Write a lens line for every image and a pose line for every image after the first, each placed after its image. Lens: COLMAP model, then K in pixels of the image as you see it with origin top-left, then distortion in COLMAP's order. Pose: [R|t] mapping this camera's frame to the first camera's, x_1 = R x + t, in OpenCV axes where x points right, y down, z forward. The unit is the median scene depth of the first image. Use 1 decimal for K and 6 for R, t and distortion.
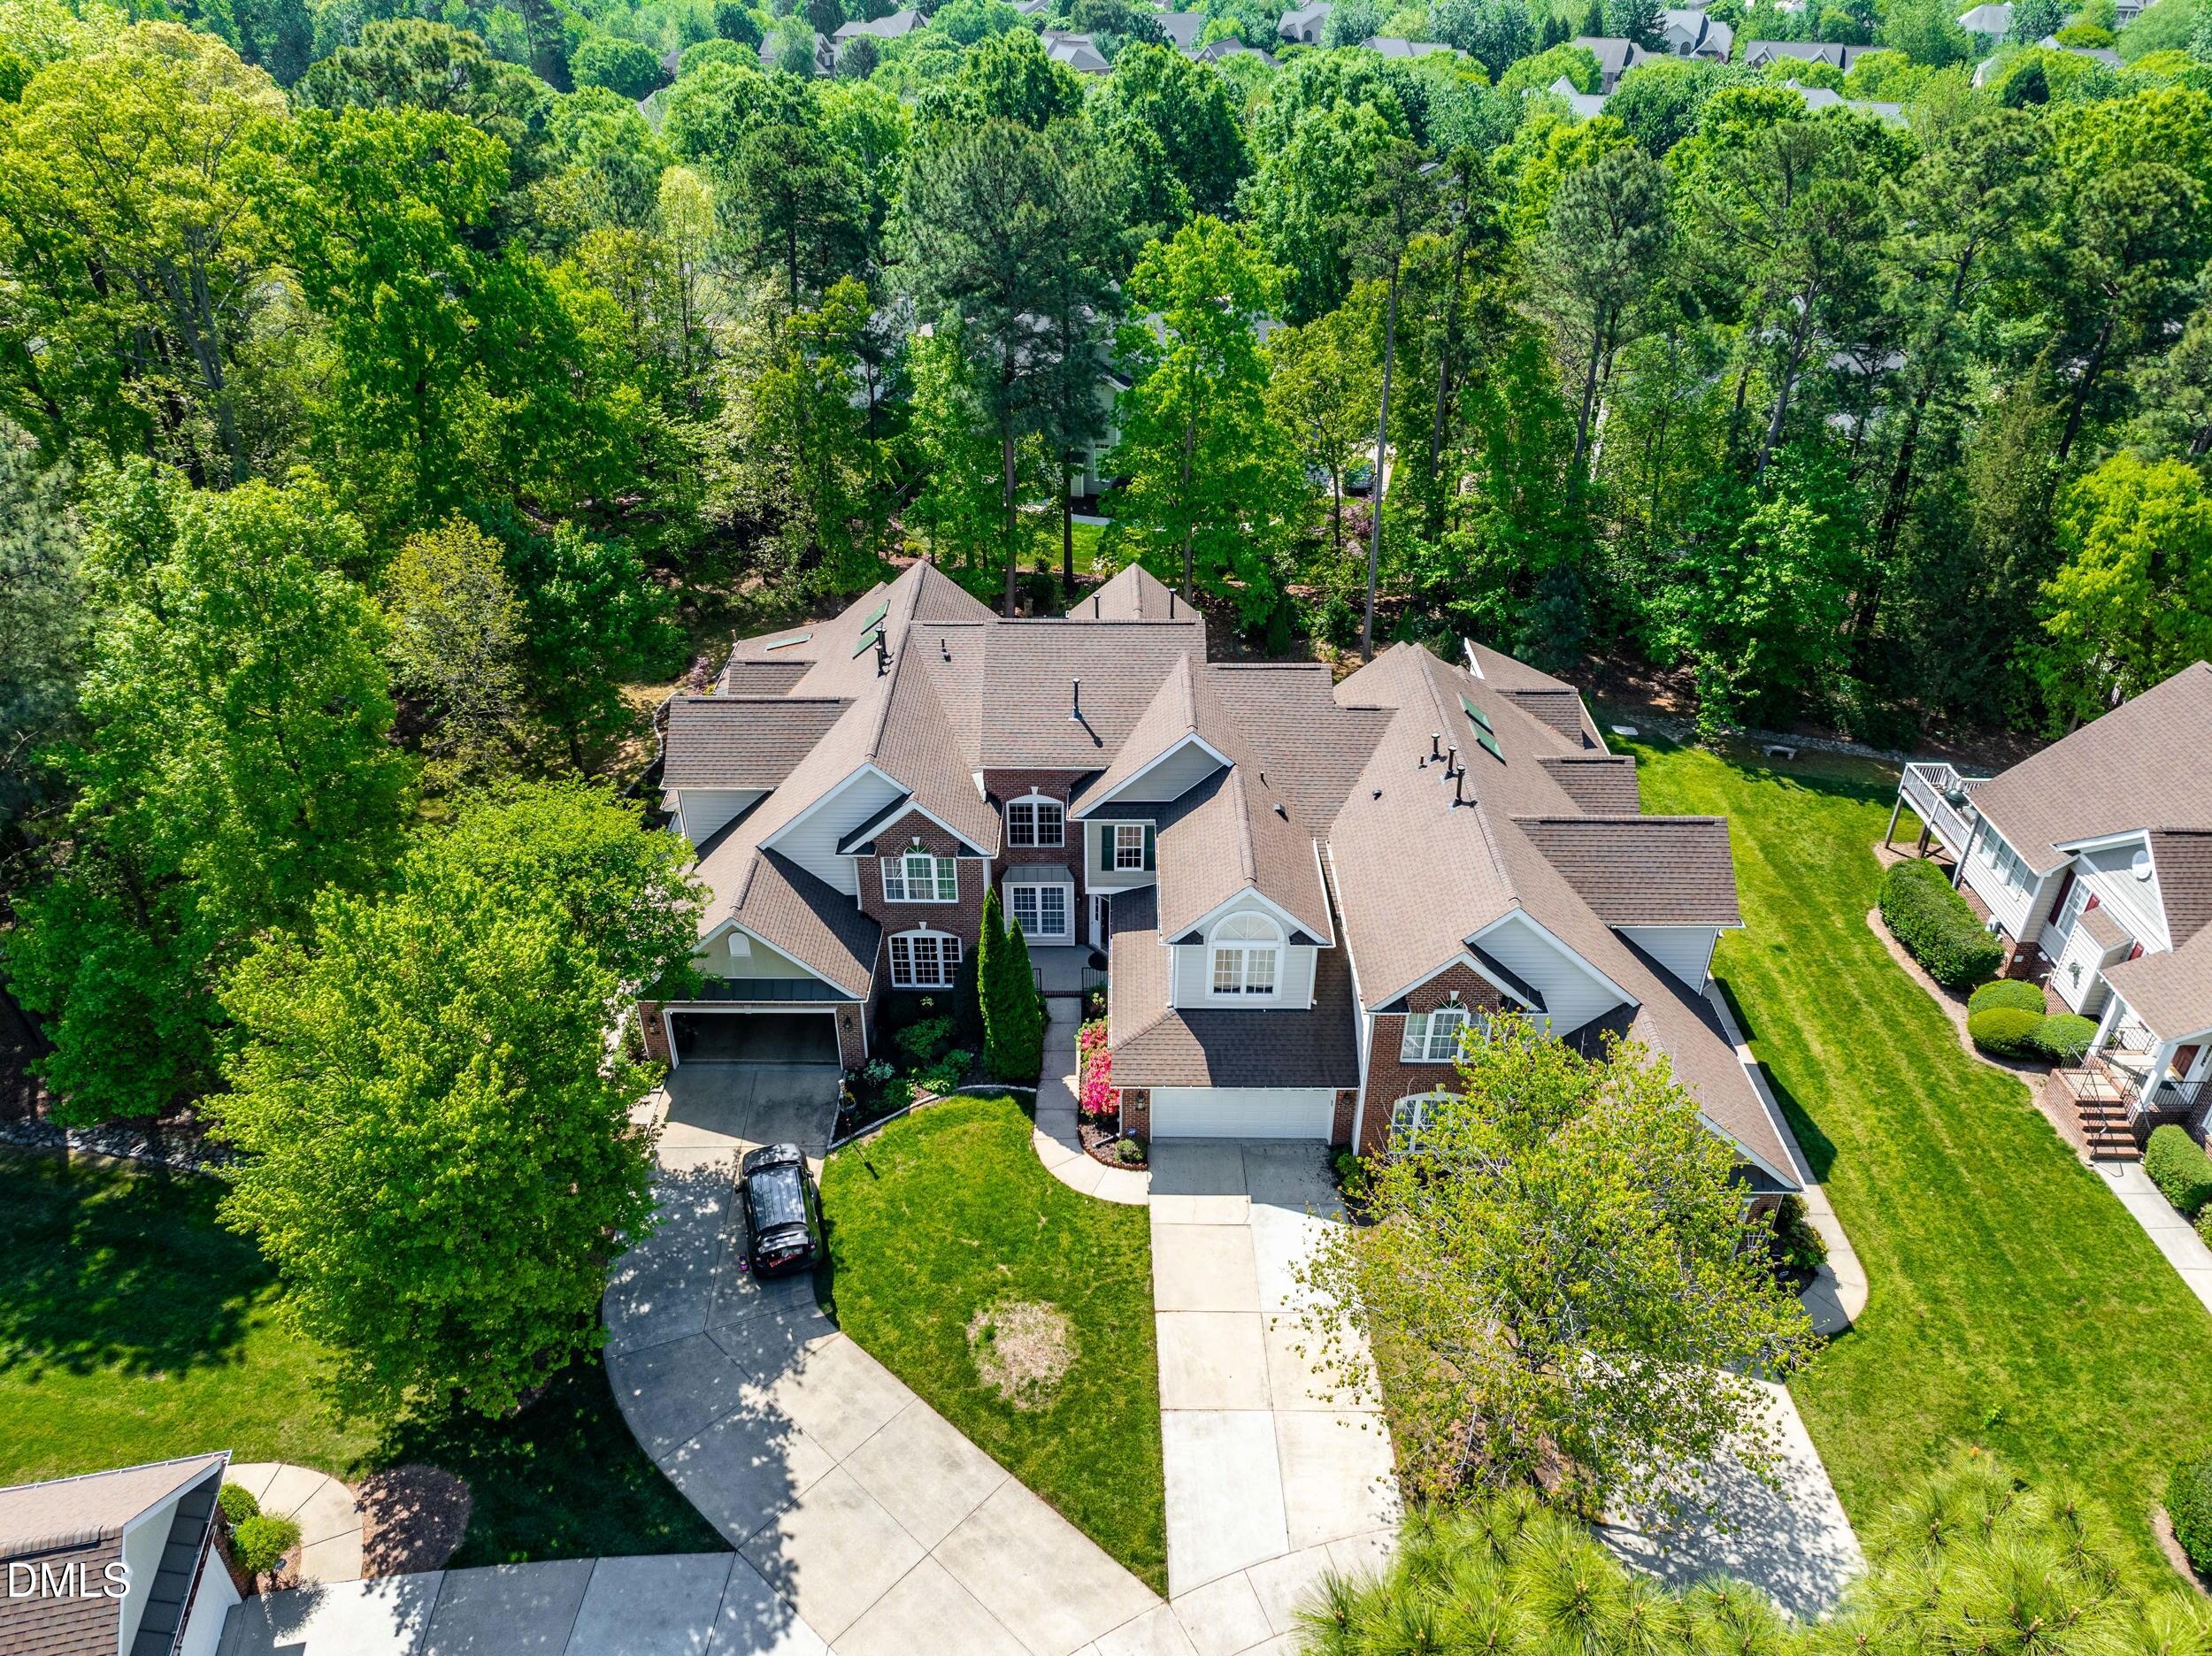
lens RADIAL K [[1543.9, 0, 1102.4], [0, 1543.9, 840.3], [0, 0, 1]] dist [-0.015079, 0.016294]
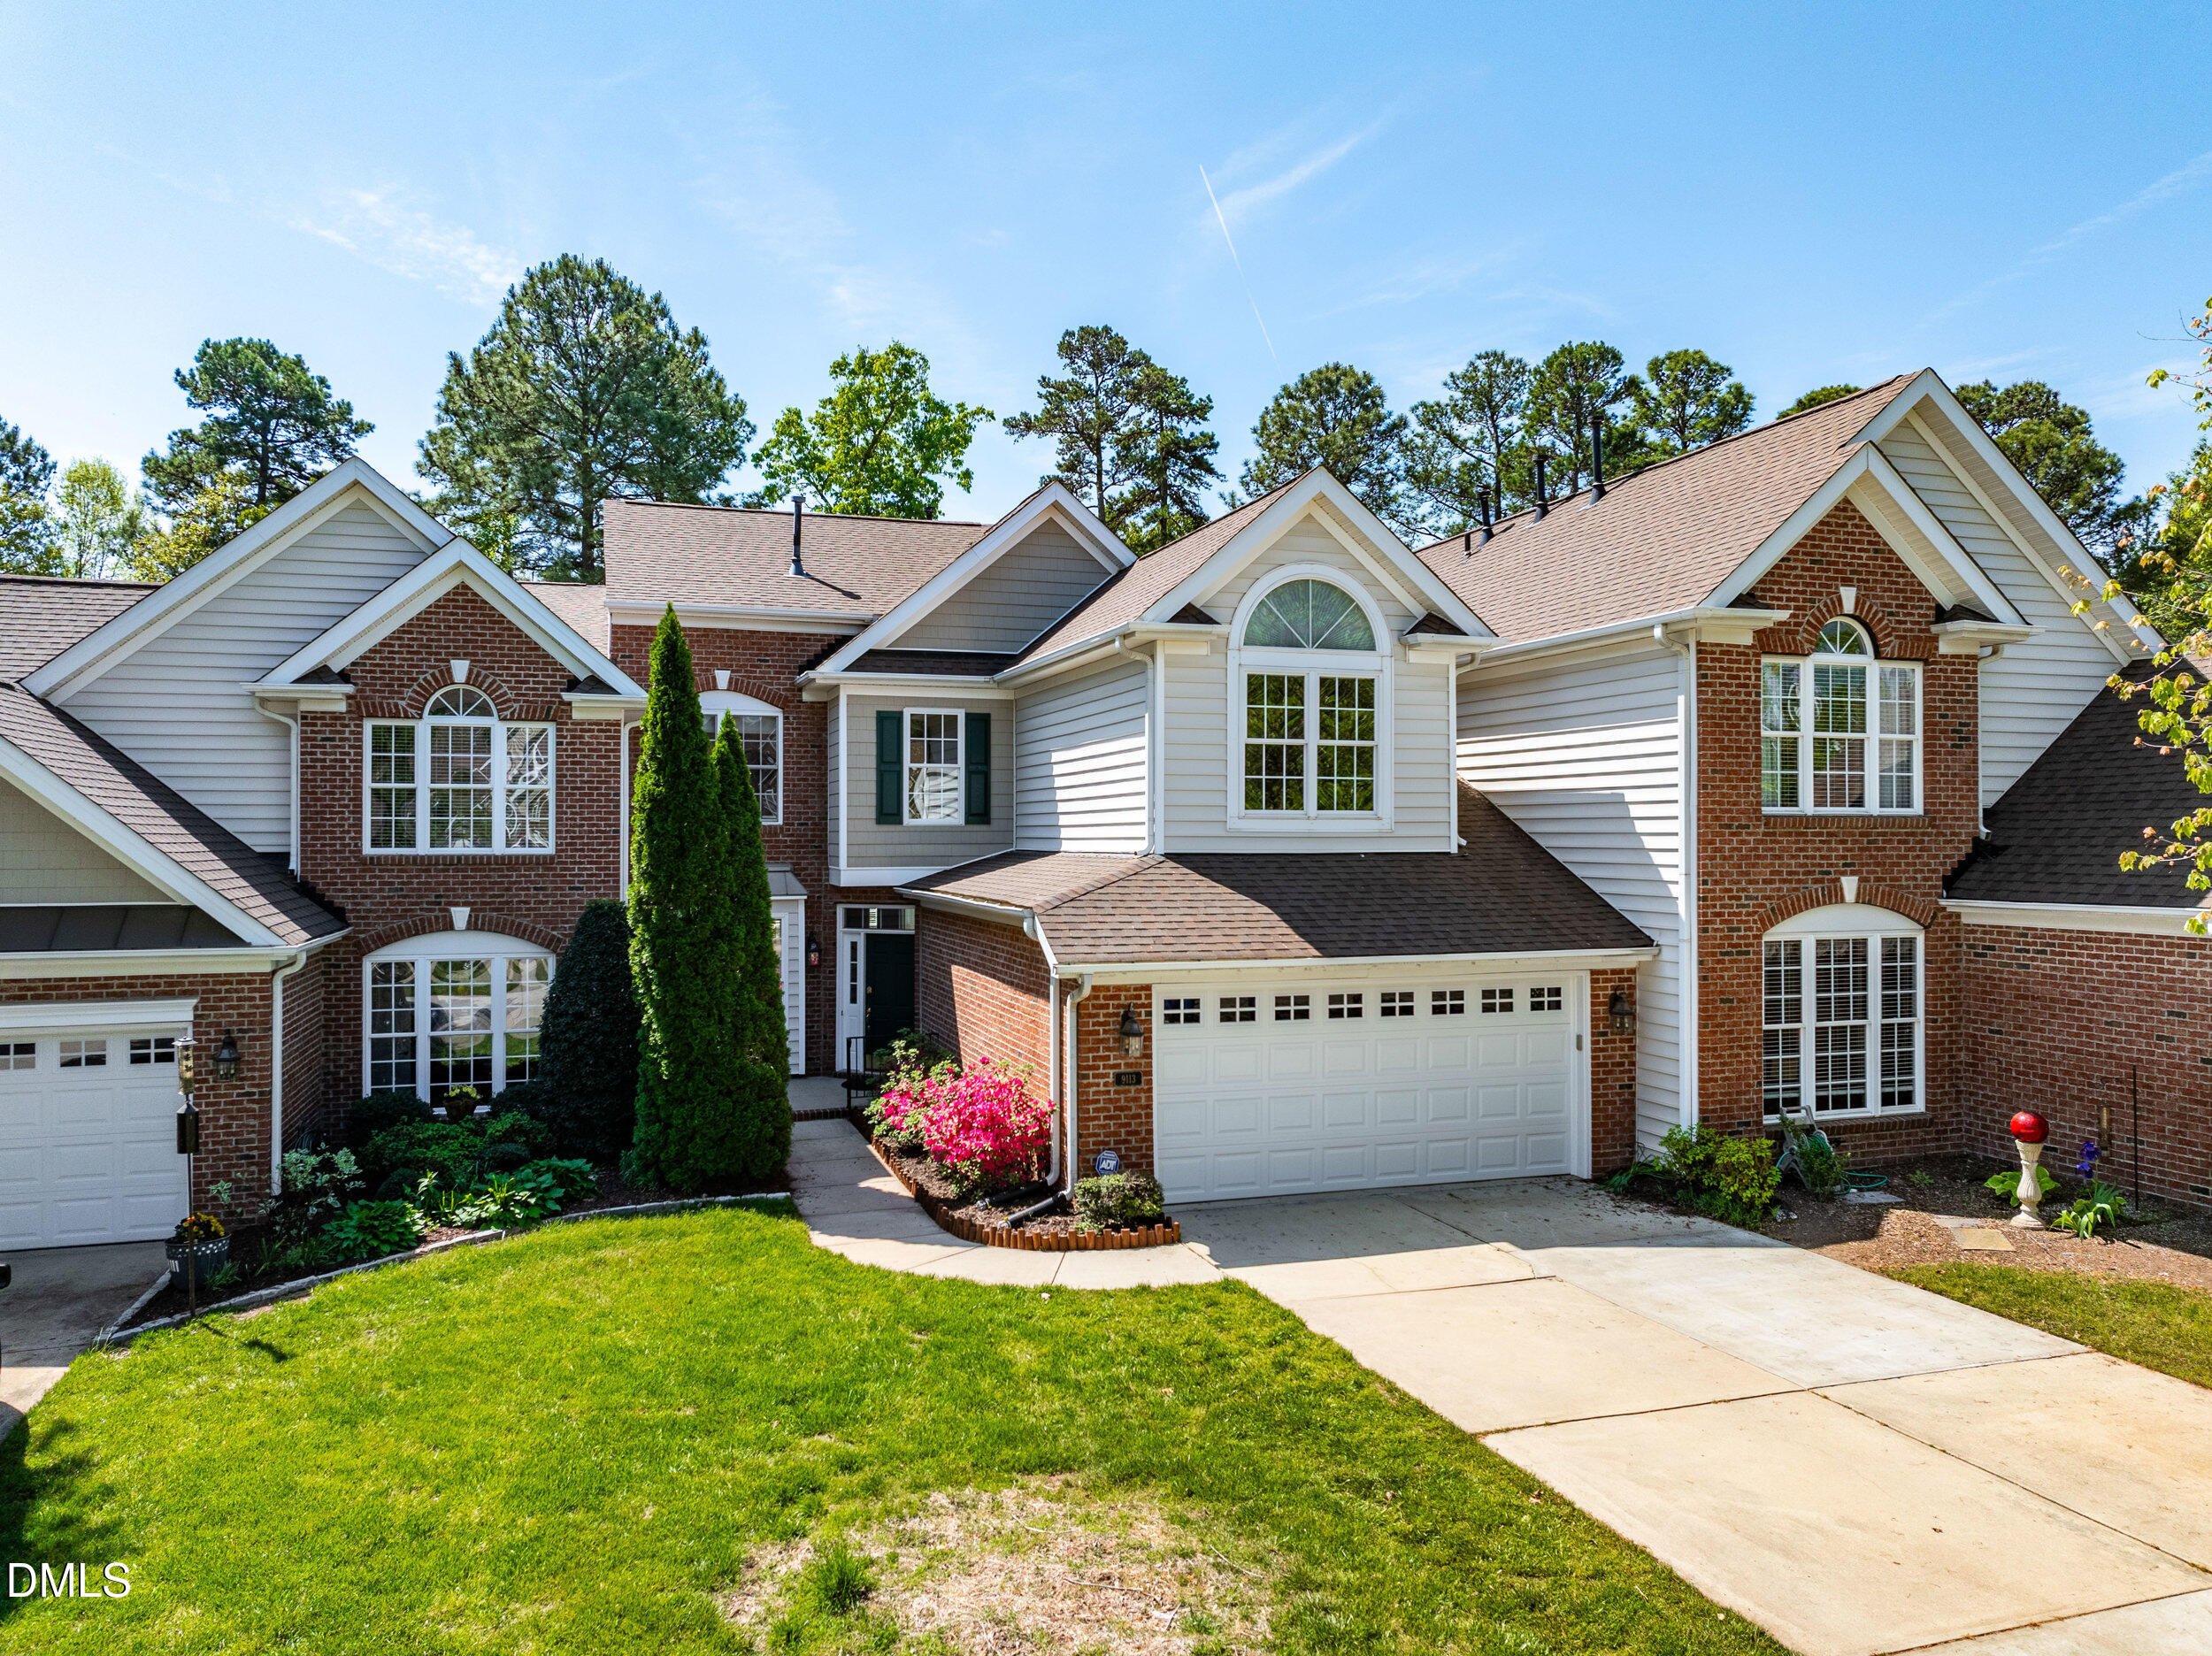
lens RADIAL K [[1543.9, 0, 1106.4], [0, 1543.9, 830.9], [0, 0, 1]] dist [-0.015079, 0.016294]
pose [[0.947845, 0.000246, 0.318731, -0.085894], [0.175637, 0.834069, -0.522954, 0.286212], [-0.265973, 0.551660, 0.790525, 0.631662]]
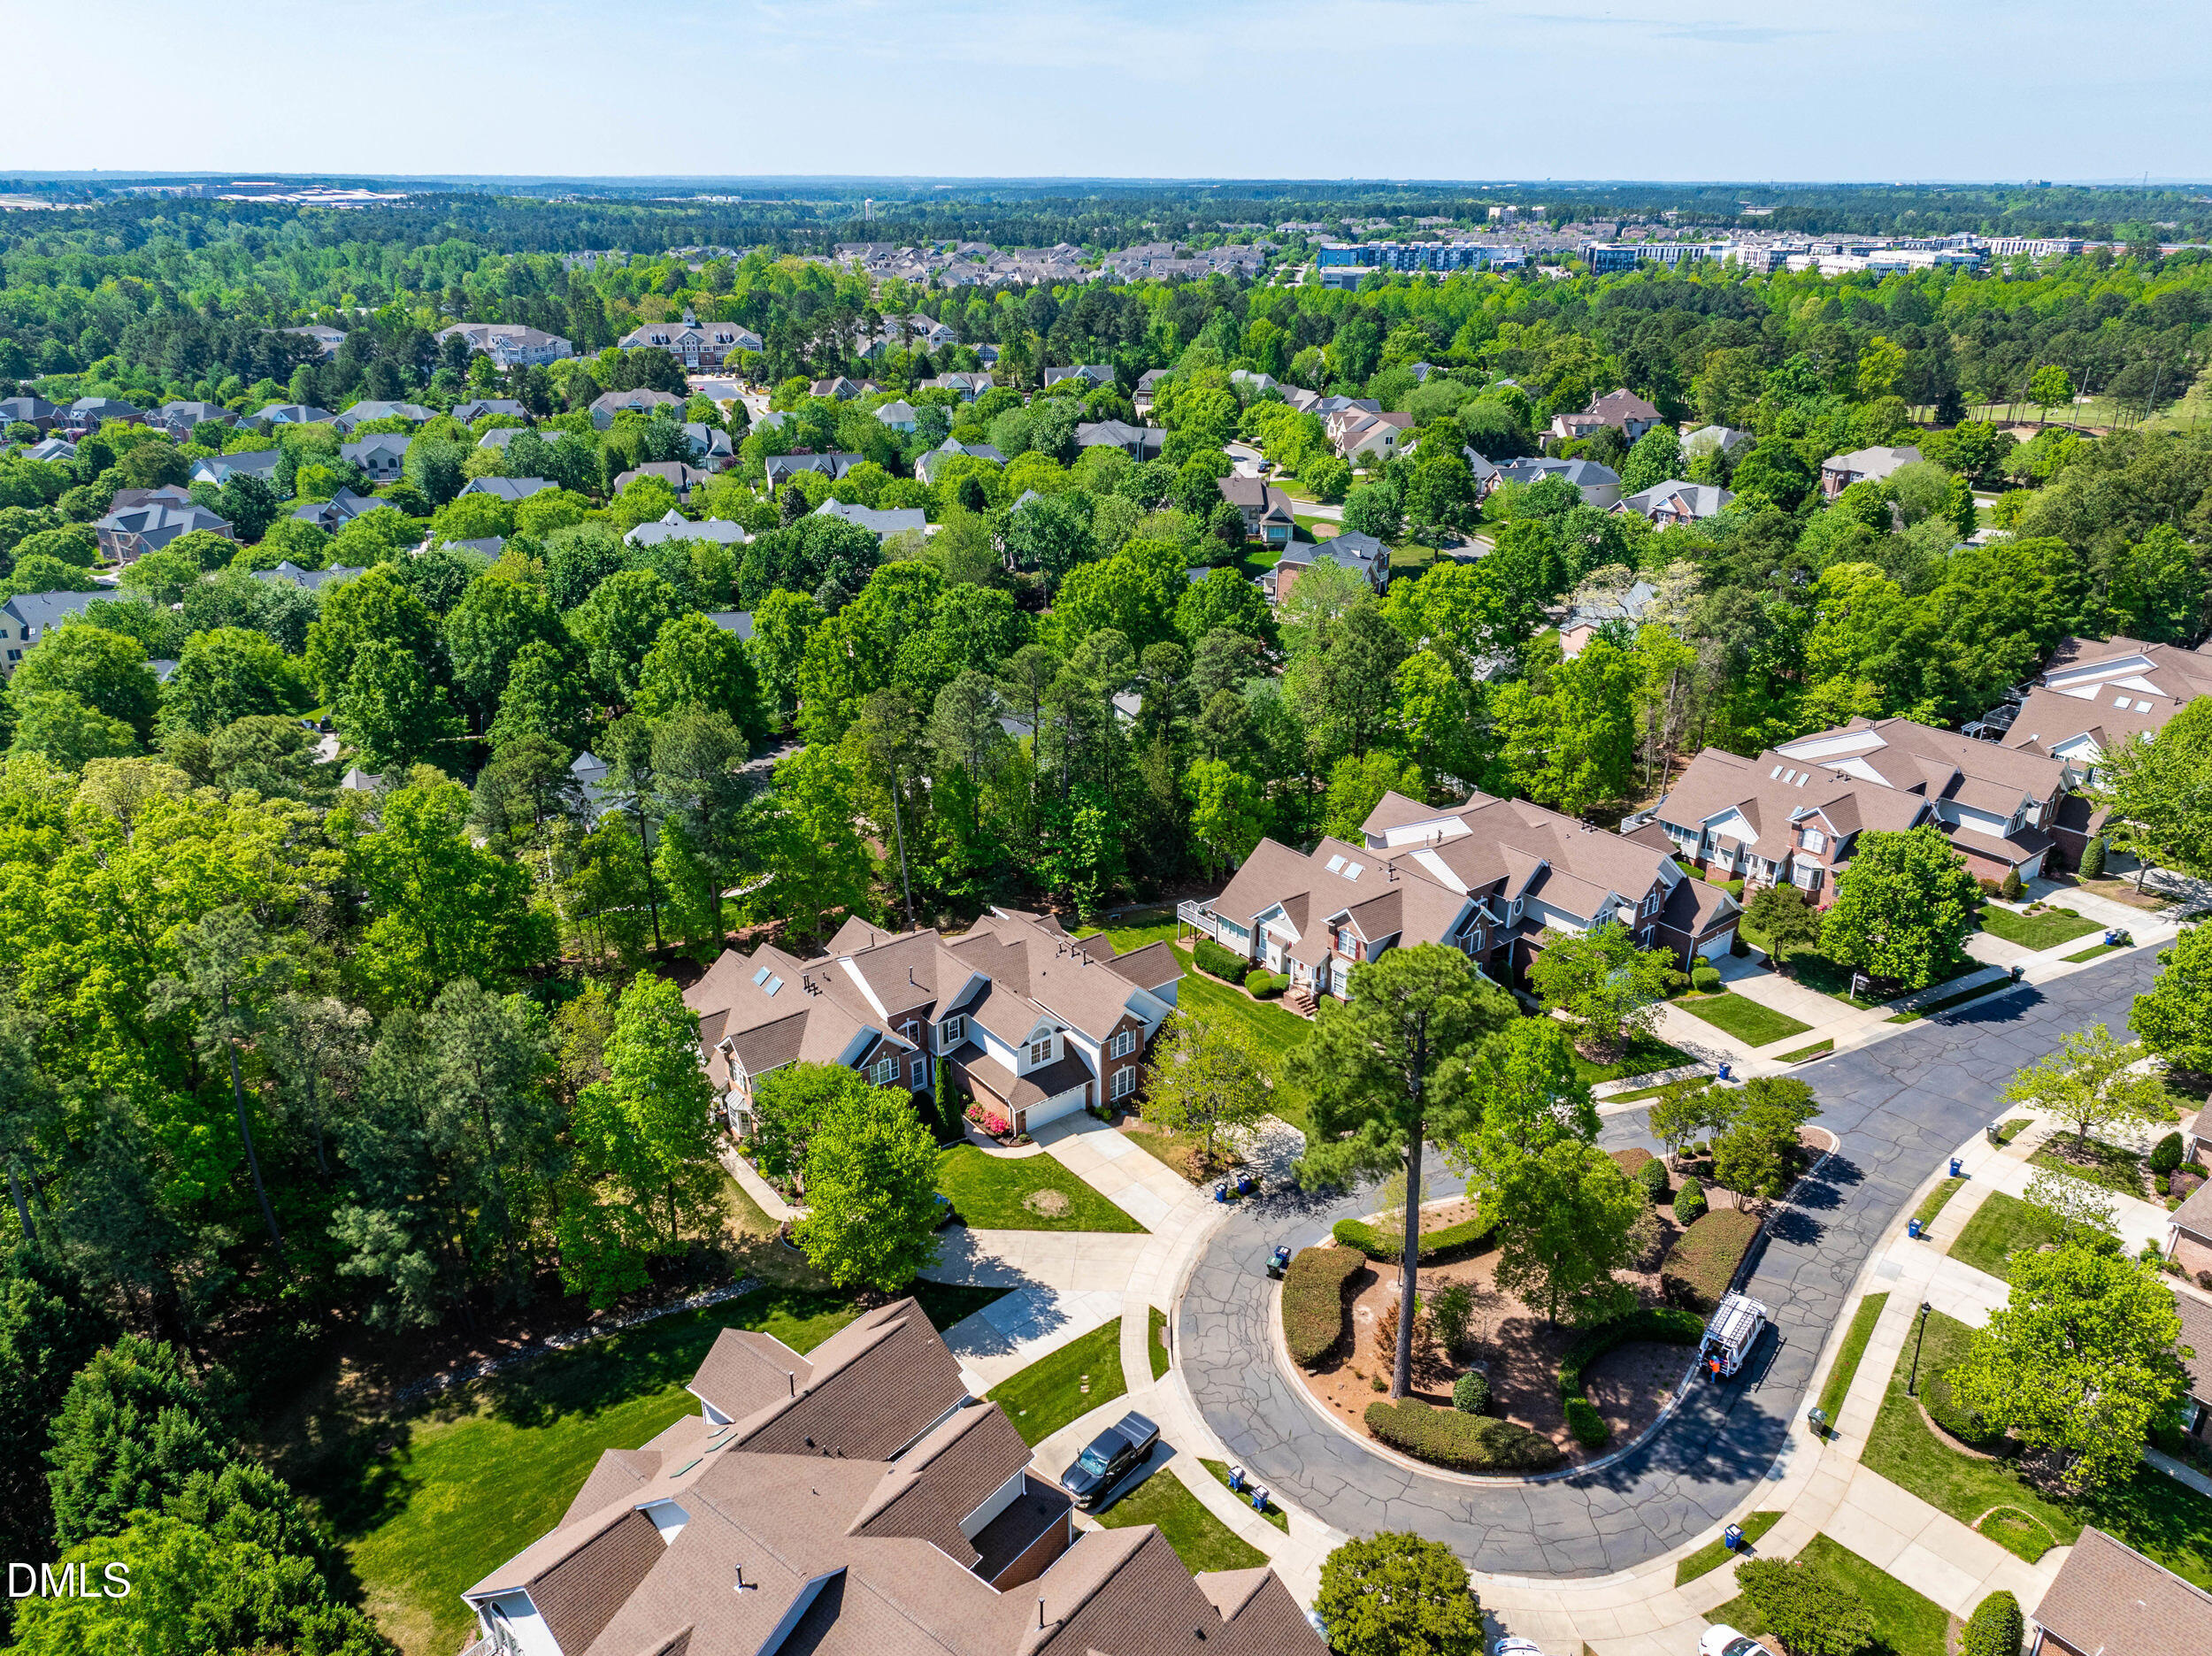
lens RADIAL K [[1543.9, 0, 1103.8], [0, 1543.9, 823.8], [0, 0, 1]] dist [-0.015079, 0.016294]
pose [[0.786068, -0.241387, 0.569061, -1.065508], [0.335964, 0.939593, -0.065520, -0.059496], [-0.518870, 0.242687, 0.819681, -1.100851]]
